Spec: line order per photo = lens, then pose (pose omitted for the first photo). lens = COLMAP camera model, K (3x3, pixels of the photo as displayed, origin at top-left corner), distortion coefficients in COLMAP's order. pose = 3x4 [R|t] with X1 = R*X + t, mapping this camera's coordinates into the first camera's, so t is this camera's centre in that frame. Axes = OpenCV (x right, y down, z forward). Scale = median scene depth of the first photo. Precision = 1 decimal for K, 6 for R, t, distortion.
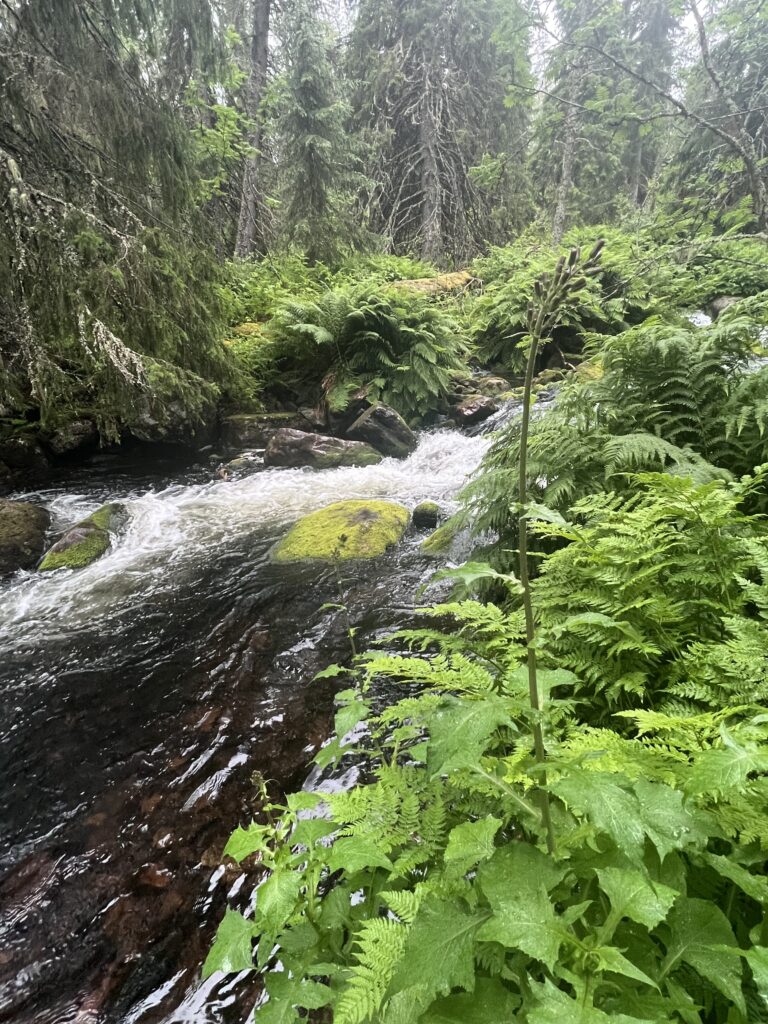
lens RADIAL K [[541.4, 0, 386.8], [0, 541.4, 507.3], [0, 0, 1]] dist [-0.002464, -0.000329]
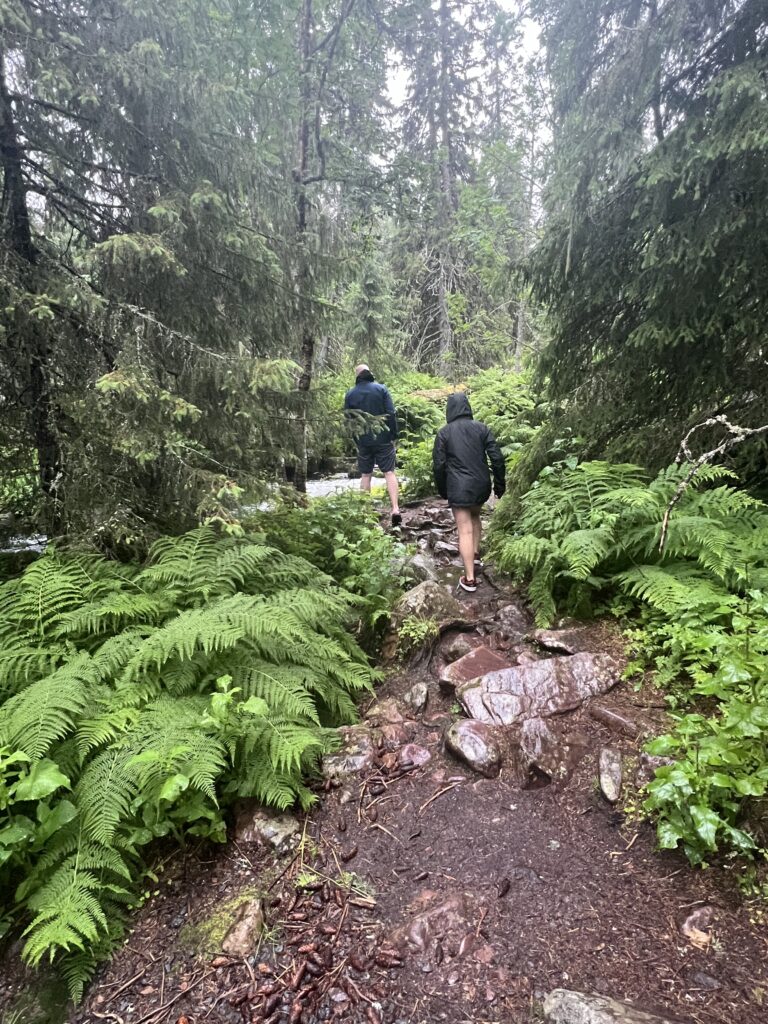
lens RADIAL K [[541.4, 0, 383.3], [0, 541.4, 514.4], [0, 0, 1]] dist [-0.002464, -0.000329]
pose [[0.997614, 0.025673, -0.064095, 0.023193], [-0.035042, 0.988119, -0.149640, 0.178582], [0.059491, 0.151529, 0.986661, -0.502654]]
